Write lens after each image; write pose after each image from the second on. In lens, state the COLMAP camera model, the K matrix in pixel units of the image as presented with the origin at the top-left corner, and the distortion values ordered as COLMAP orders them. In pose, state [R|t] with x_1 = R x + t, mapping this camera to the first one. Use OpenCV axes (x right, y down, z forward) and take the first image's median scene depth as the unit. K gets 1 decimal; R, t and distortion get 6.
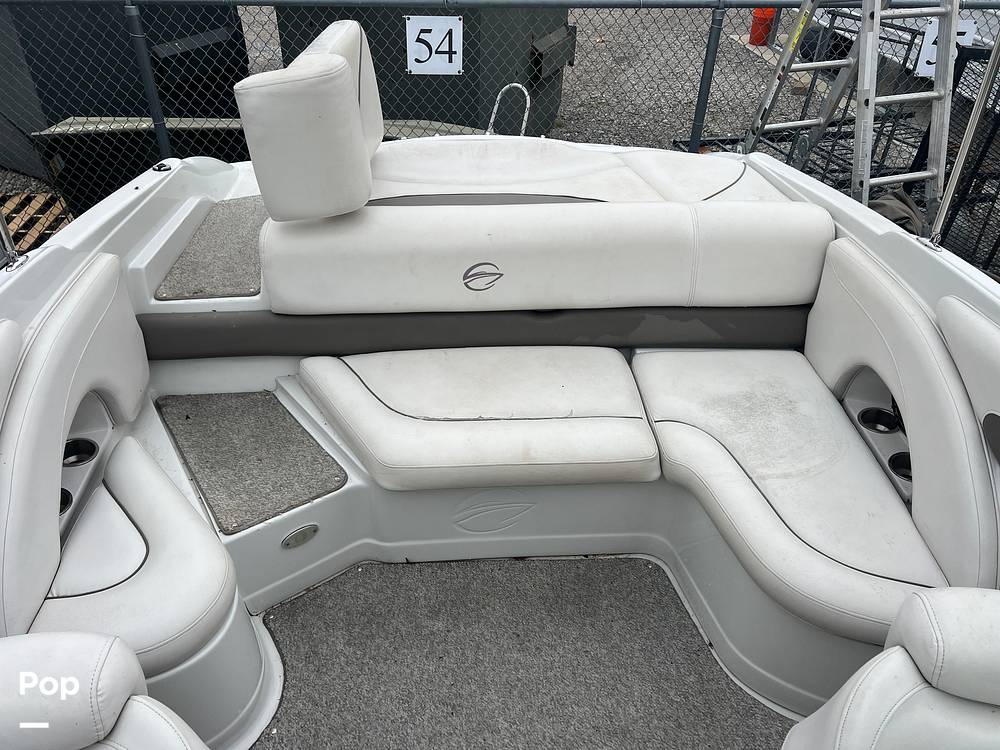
lens RADIAL K [[770.4, 0, 495.1], [0, 770.4, 371.6], [0, 0, 1]] dist [0.008493, -0.012937]
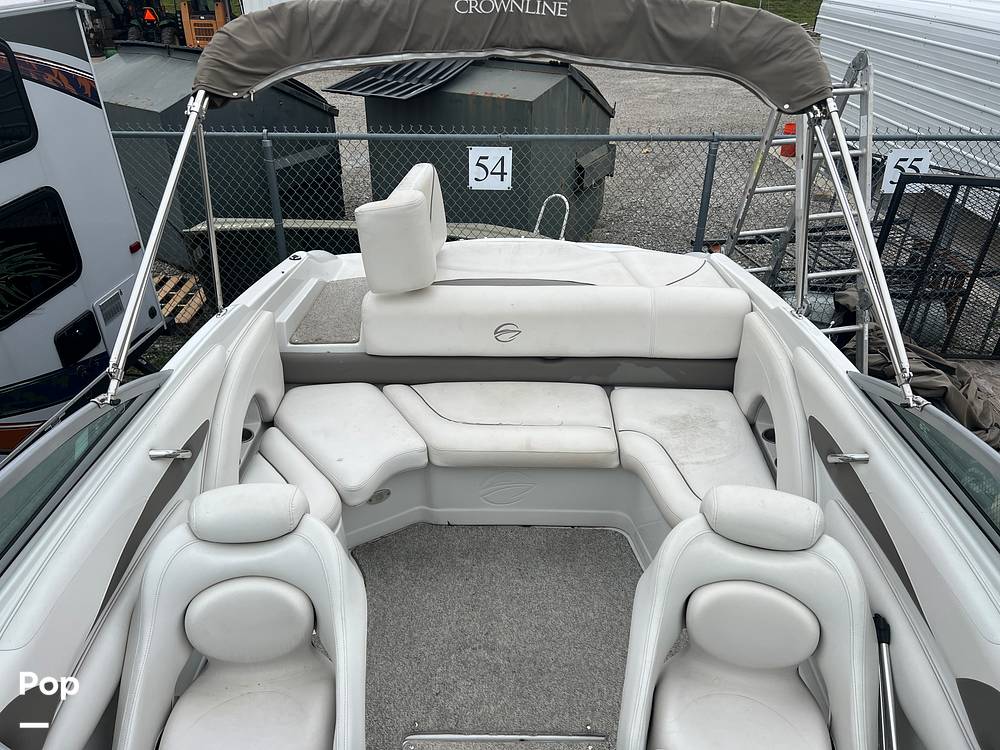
lens RADIAL K [[770.4, 0, 496.7], [0, 770.4, 369.9], [0, 0, 1]] dist [0.008493, -0.012937]
pose [[0.996505, 0.026167, -0.079326, 0.078979], [-0.035208, 0.992763, -0.114812, 0.112987], [0.075748, 0.117203, 0.990215, -0.440605]]
